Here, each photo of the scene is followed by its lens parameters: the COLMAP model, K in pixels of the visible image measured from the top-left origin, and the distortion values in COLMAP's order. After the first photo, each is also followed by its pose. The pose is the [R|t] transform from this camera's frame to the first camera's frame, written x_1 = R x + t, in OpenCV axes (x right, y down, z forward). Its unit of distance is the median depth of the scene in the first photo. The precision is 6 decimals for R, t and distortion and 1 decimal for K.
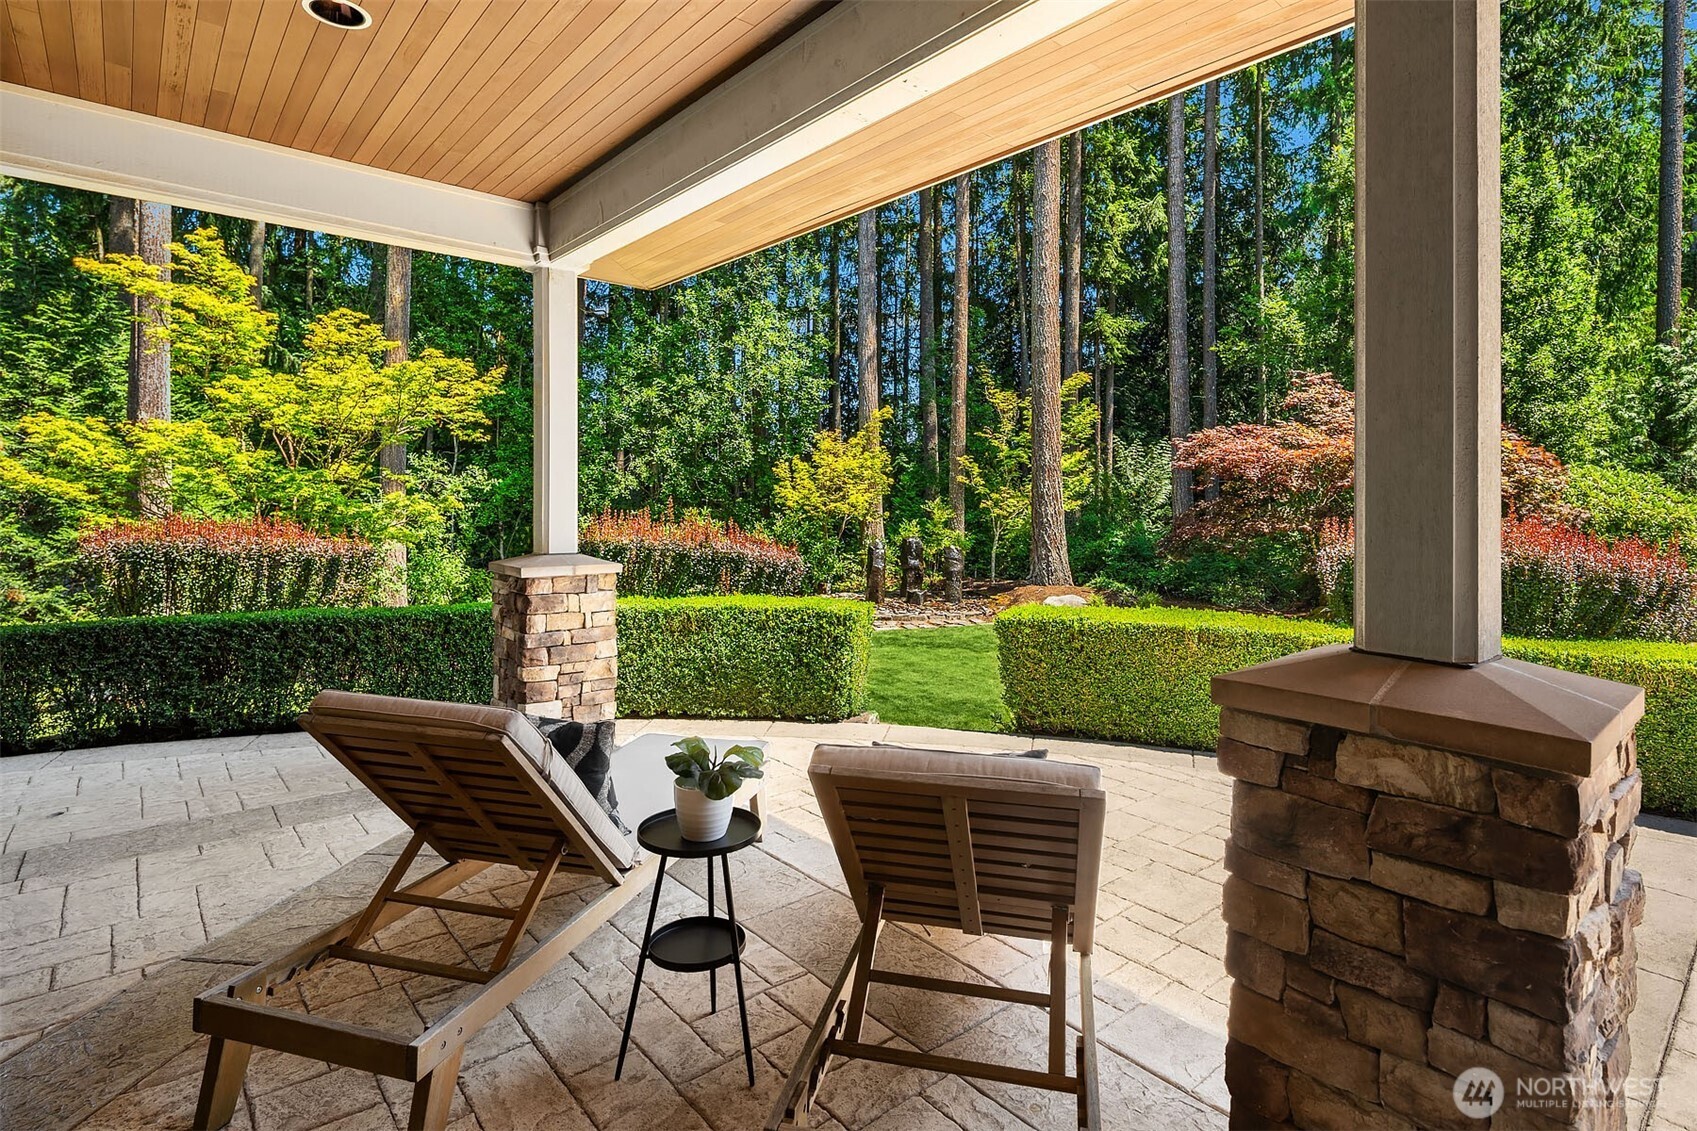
lens RADIAL K [[840.7, 0, 875.0], [0, 840.7, 494.2], [0, 0, 1]] dist [0.000484, 0.000313]
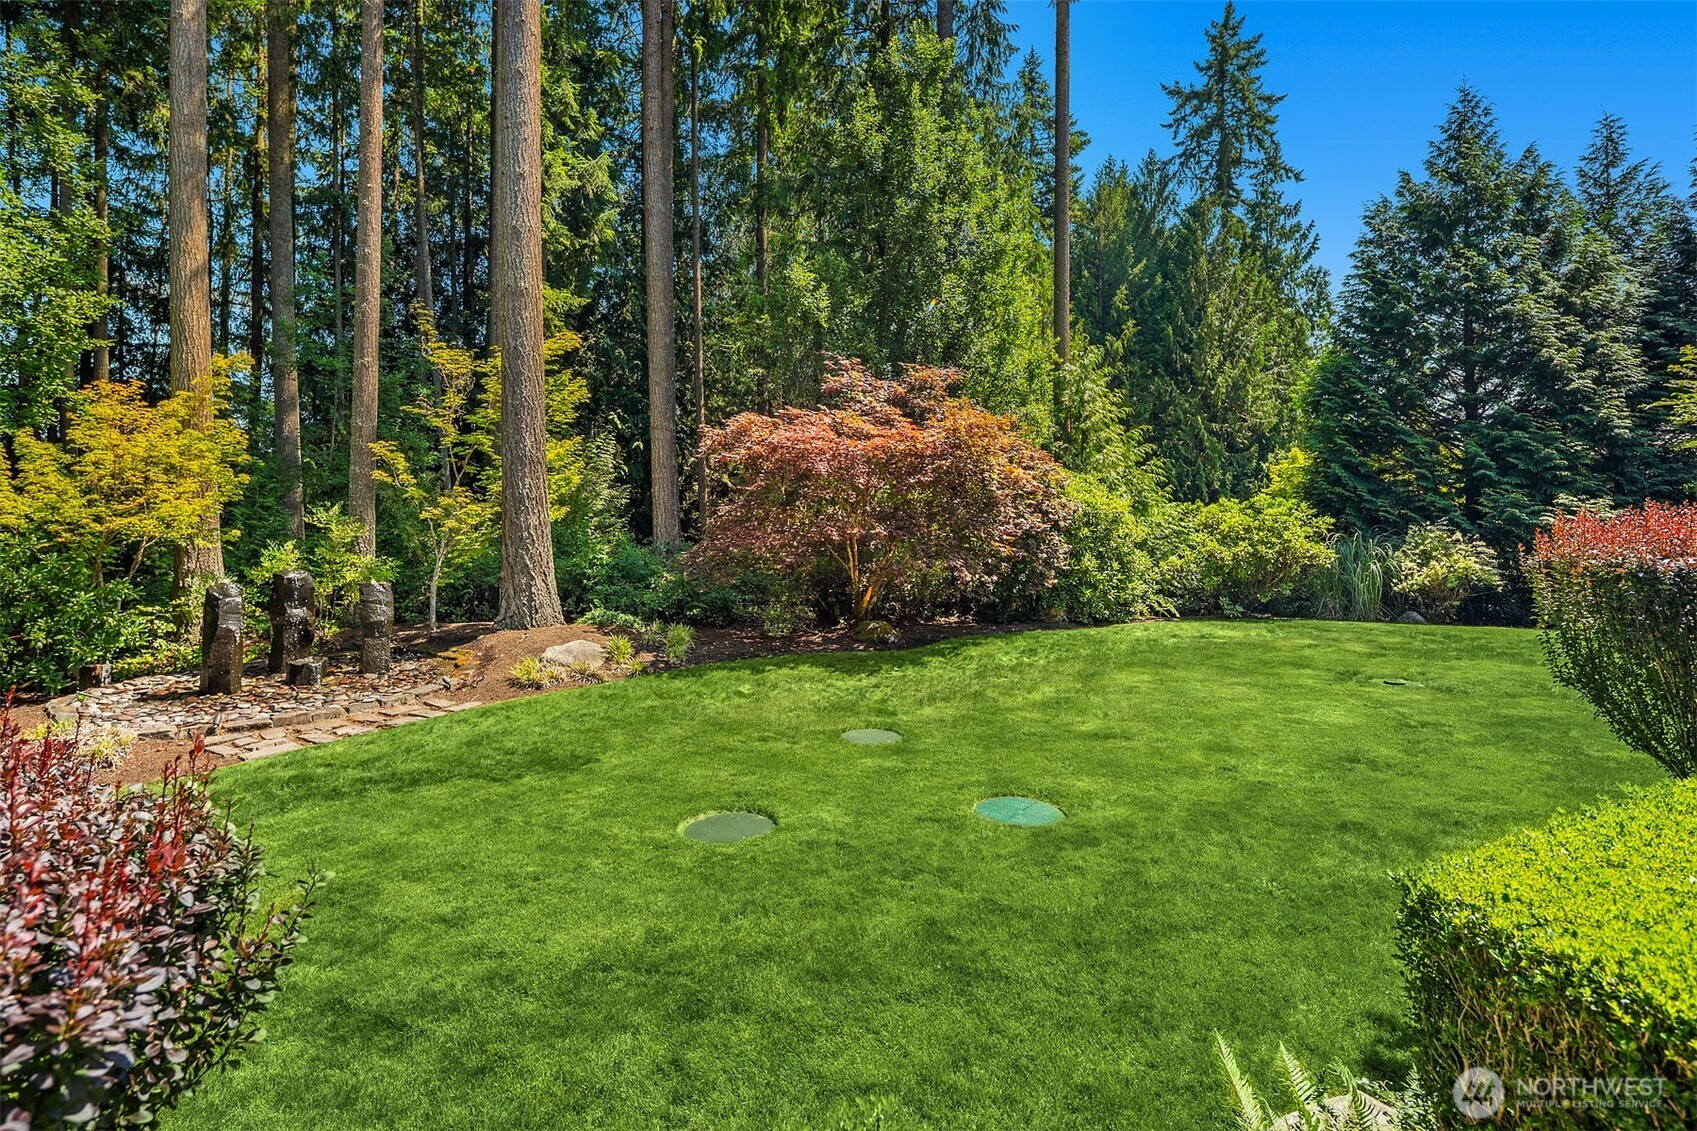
lens RADIAL K [[835.8, 0, 847.6], [0, 835.8, 485.7], [0, 0, 1]] dist [-0.001611, -0.000914]
pose [[0.766906, 0.000632, 0.641759, -0.034667], [0.012420, 0.999798, -0.015826, 0.004354], [-0.641639, 0.020107, 0.766743, 0.278572]]
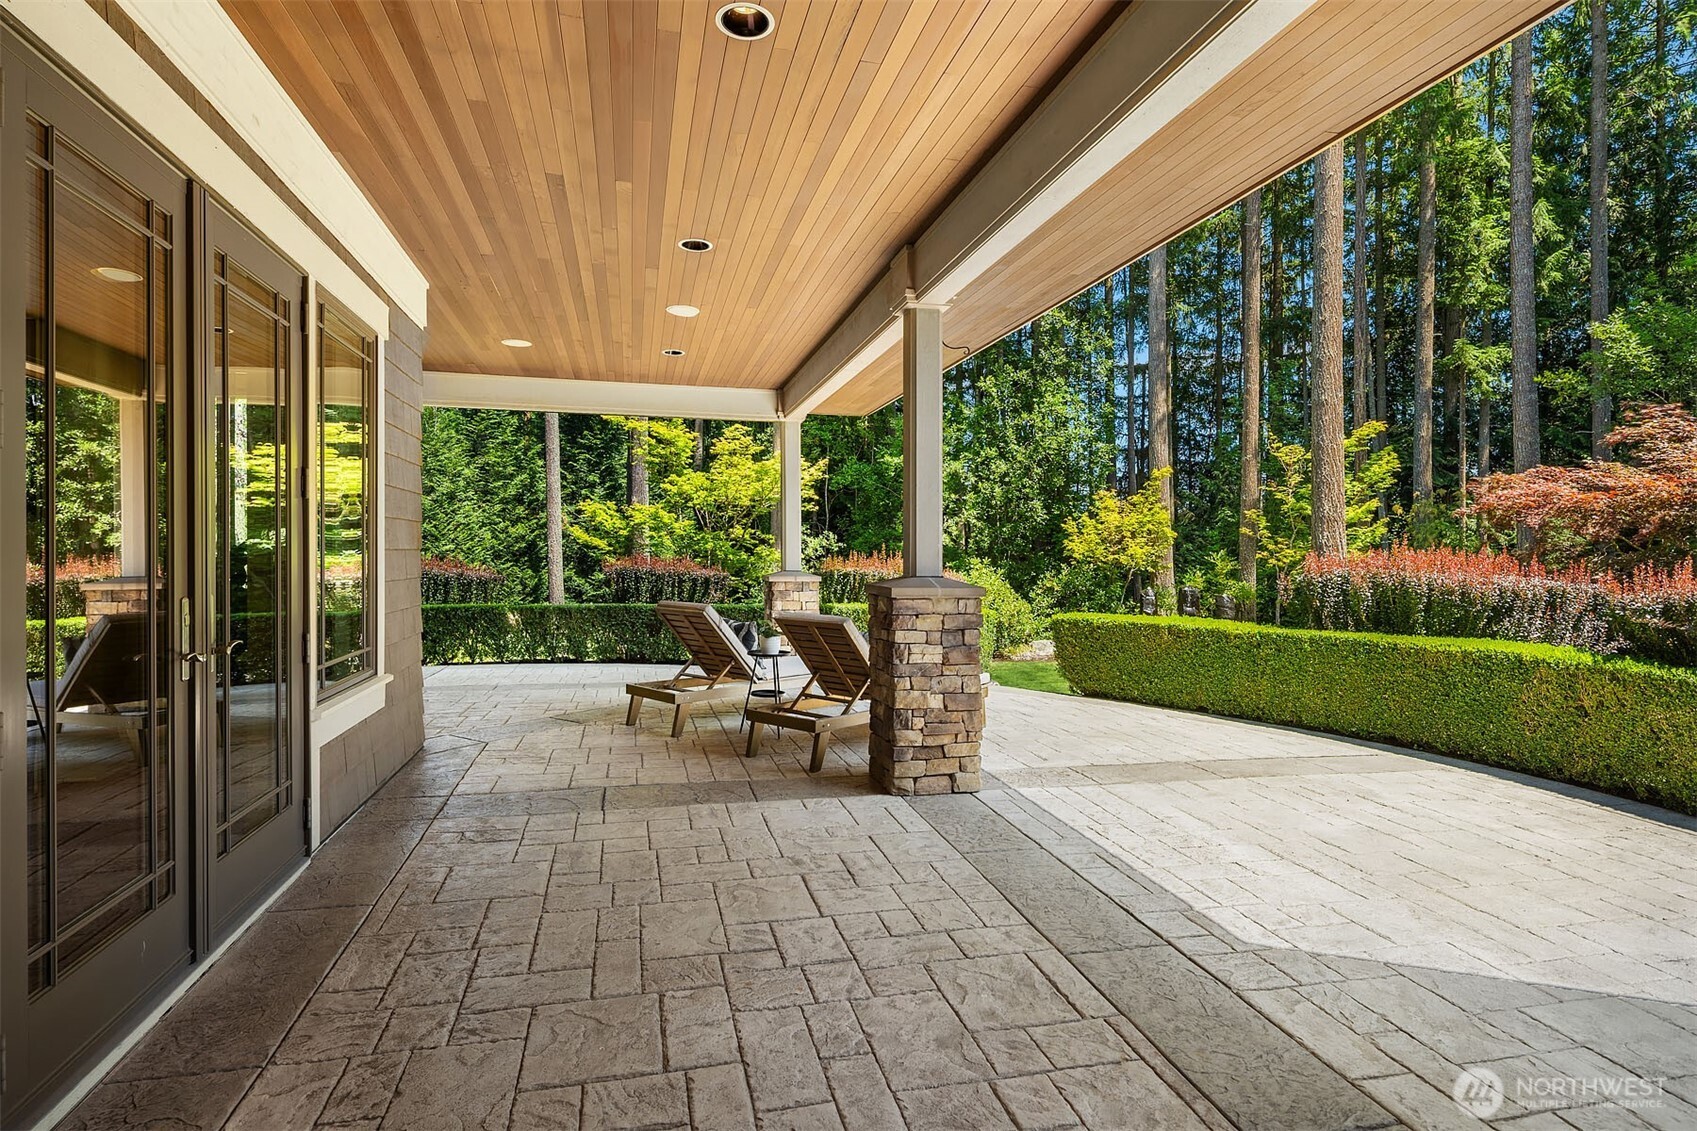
lens RADIAL K [[833.7, 0, 848.5], [0, 833.7, 565.5], [0, 0, 1]] dist [-0.000848, -0.000578]
pose [[0.890143, 0.001196, -0.455679, 0.140159], [0.005363, 0.999900, 0.013101, 0.007882], [0.455649, -0.014106, 0.890048, -0.146112]]
